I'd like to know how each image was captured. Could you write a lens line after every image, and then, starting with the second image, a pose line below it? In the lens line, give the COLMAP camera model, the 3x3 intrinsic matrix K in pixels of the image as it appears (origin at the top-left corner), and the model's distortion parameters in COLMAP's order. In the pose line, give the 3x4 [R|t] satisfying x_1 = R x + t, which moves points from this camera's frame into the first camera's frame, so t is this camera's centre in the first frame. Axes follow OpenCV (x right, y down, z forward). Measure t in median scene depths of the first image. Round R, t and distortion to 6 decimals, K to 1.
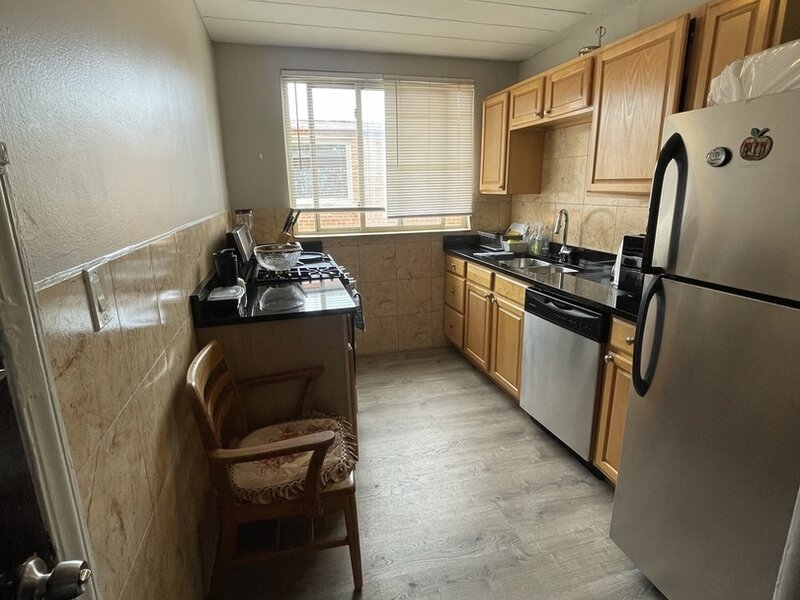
lens RADIAL K [[431.2, 0, 403.7], [0, 431.2, 293.6], [0, 0, 1]] dist [-0.001702, -0.001212]
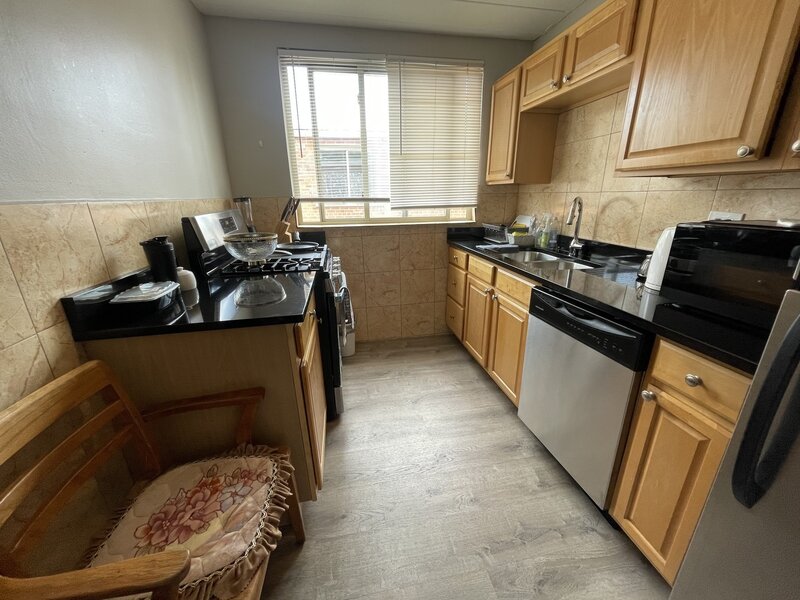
lens RADIAL K [[323.7, 0, 403.3], [0, 323.7, 298.9], [0, 0, 1]] dist [-0.008866, 0.004188]
pose [[0.996357, 0.027796, -0.080624, 0.062427], [-0.021951, 0.997127, 0.072497, -0.023622], [0.082407, -0.070463, 0.994105, 0.260402]]
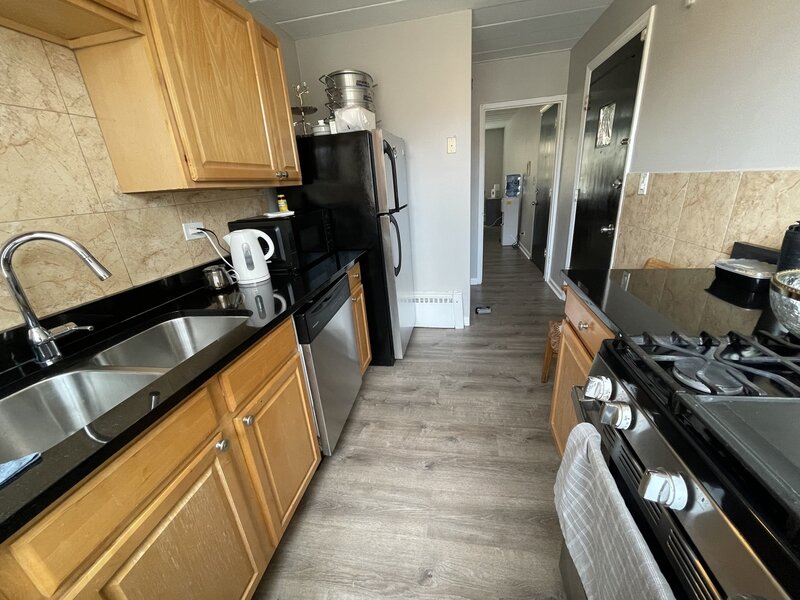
lens RADIAL K [[323.7, 0, 403.3], [0, 323.7, 298.9], [0, 0, 1]] dist [-0.008866, 0.004188]
pose [[-0.897306, -0.083036, 0.433529, -0.064639], [0.177777, 0.830987, 0.527120, -0.213977], [-0.404027, 0.550060, -0.730887, 0.992575]]
